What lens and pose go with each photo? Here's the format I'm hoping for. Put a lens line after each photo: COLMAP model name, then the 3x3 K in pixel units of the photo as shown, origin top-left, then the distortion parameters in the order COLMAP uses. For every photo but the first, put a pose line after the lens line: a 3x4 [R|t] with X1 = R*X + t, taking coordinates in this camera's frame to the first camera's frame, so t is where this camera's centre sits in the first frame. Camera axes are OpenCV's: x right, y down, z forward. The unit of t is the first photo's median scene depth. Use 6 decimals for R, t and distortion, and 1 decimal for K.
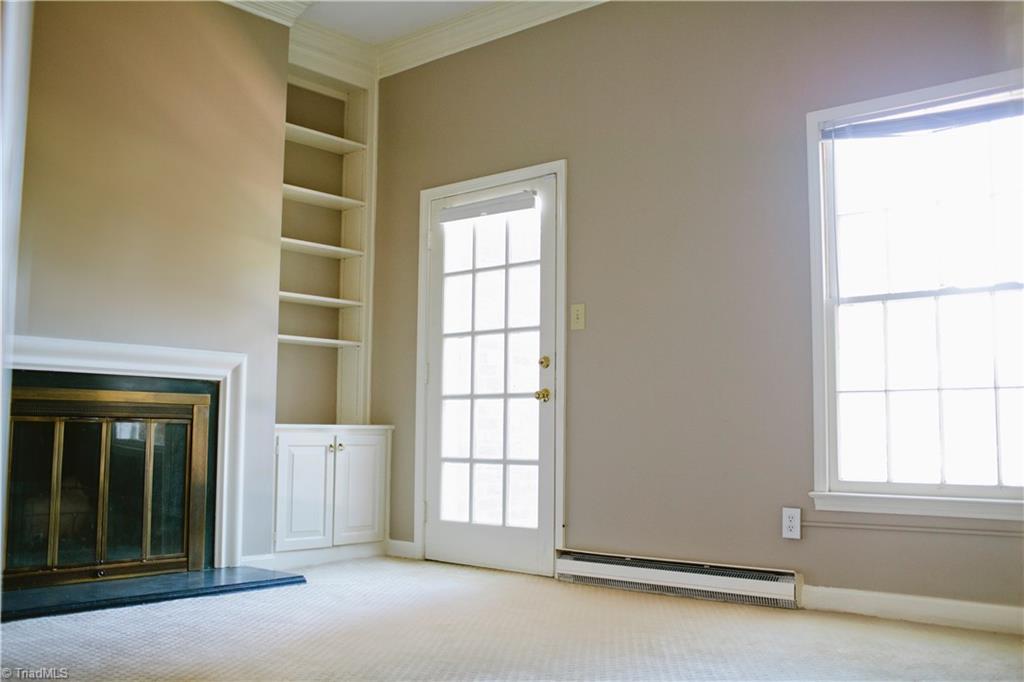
lens RADIAL K [[1031.7, 0, 512.0], [0, 1031.7, 341.0], [0, 0, 1]] dist [-0.114894, 0.015595]
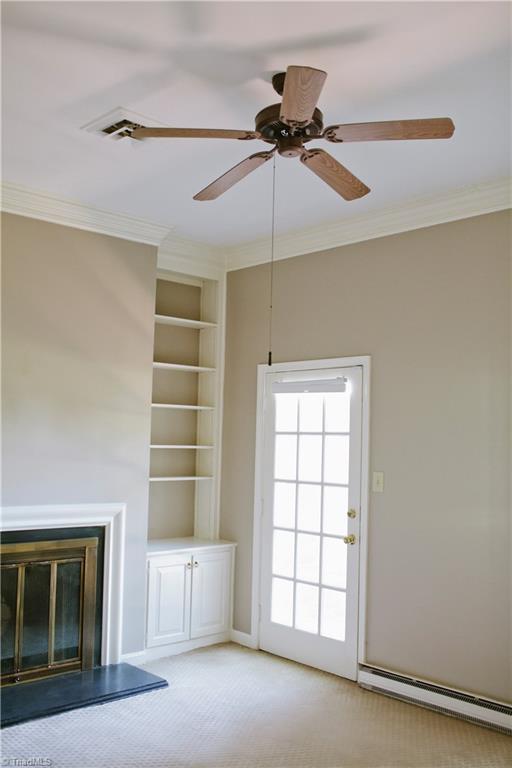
lens RADIAL K [[773.8, 0, 256.0], [0, 773.8, 384.0], [0, 0, 1]] dist [-0.114894, 0.015595]
pose [[0.995535, 0.007778, -0.094067, 0.001359], [-0.006594, 0.999895, 0.012886, -0.148202], [0.094158, -0.012208, 0.995482, 0.025506]]
